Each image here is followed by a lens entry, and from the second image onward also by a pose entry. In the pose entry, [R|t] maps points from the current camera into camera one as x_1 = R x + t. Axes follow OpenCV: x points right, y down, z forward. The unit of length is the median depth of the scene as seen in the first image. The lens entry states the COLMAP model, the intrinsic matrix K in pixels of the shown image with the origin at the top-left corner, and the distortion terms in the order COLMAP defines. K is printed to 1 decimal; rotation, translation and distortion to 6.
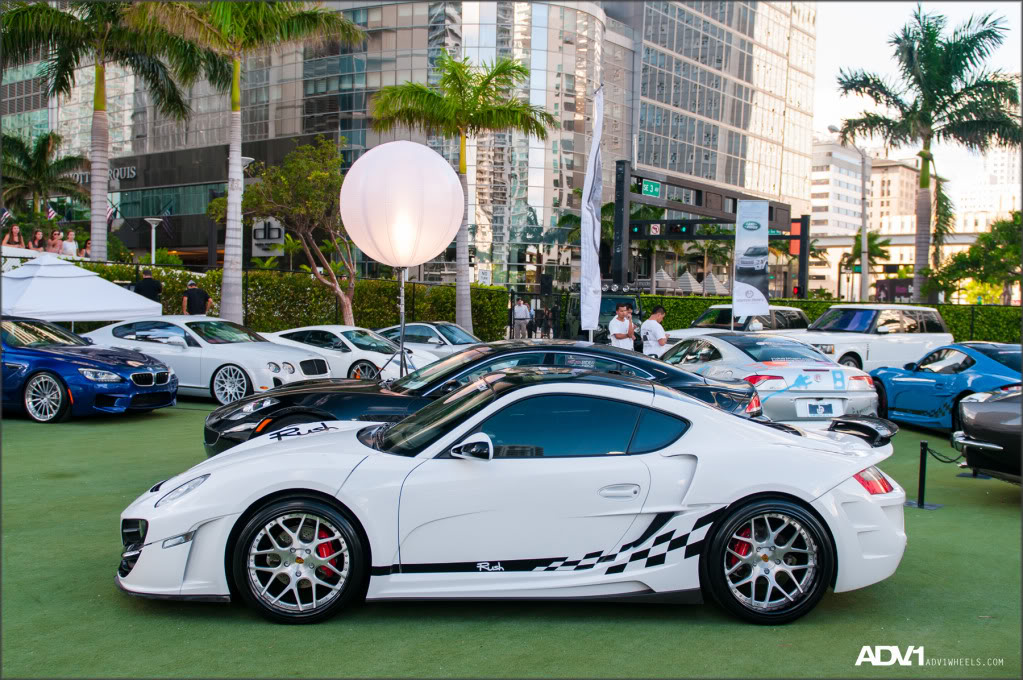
lens RADIAL K [[1058.5, 0, 511.5], [0, 1058.5, 340.0], [0, 0, 1]] dist [0.011098, 0.008036]
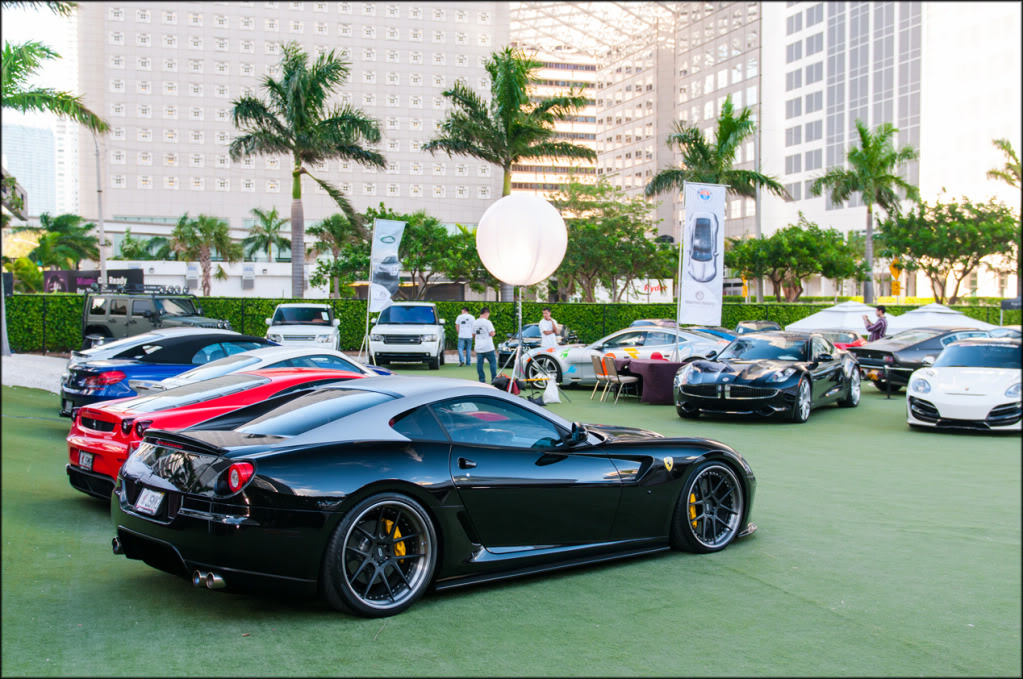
lens RADIAL K [[1225.3, 0, 511.5], [0, 1225.3, 339.5], [0, 0, 1]] dist [0.004537, 0.009723]
pose [[0.547253, -0.049696, 0.835490, -3.657679], [0.040576, 0.998637, 0.032823, -0.141275], [-0.835983, 0.015938, 0.548524, 0.393643]]
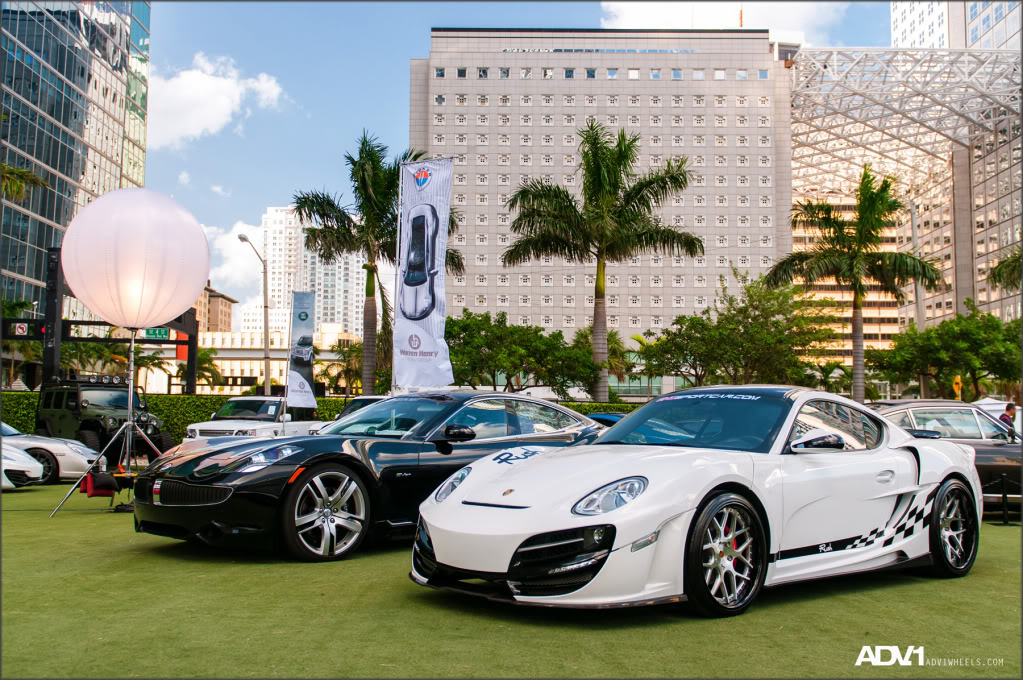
lens RADIAL K [[1058.5, 0, 511.5], [0, 1058.5, 340.0], [0, 0, 1]] dist [0.011098, 0.008036]
pose [[0.790425, 0.040269, 0.611233, -0.989047], [0.027444, 0.994507, -0.101009, 0.097346], [-0.611943, 0.096615, 0.784978, 0.289462]]
